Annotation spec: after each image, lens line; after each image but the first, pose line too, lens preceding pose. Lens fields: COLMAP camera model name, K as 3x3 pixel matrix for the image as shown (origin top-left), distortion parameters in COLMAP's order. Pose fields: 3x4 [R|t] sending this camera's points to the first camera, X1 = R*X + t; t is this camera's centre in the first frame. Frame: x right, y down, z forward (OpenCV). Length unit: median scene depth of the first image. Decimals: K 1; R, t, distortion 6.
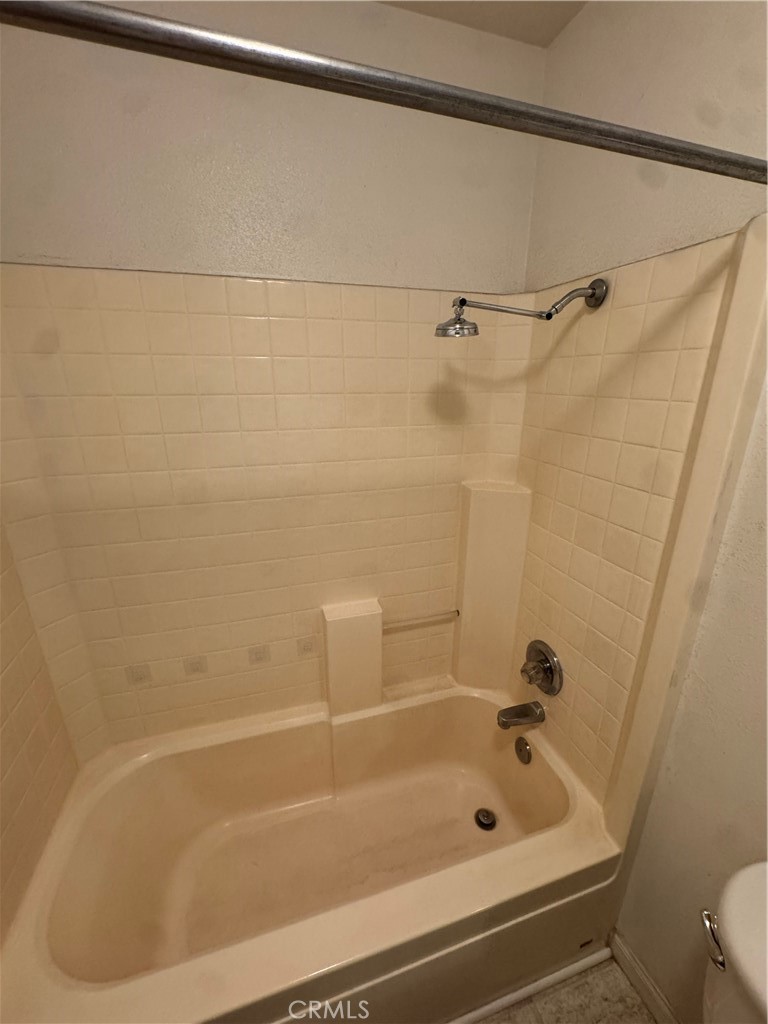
lens RADIAL K [[411.4, 0, 384.3], [0, 411.4, 514.5], [0, 0, 1]] dist [-0.002358, 0.000071]
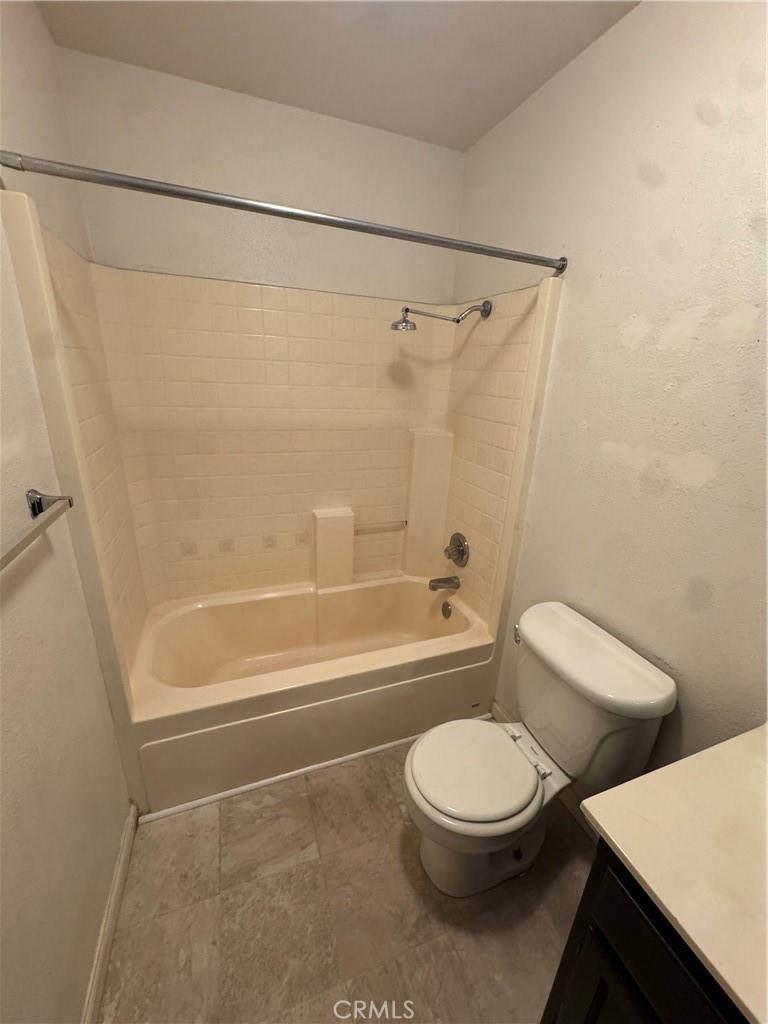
lens RADIAL K [[411.4, 0, 383.6], [0, 411.4, 514.3], [0, 0, 1]] dist [-0.002358, 0.000071]
pose [[0.996680, 0.018855, 0.079207, -0.018349], [-0.020034, 0.999700, 0.014122, 0.223486], [-0.078917, -0.015662, 0.996758, -0.511876]]
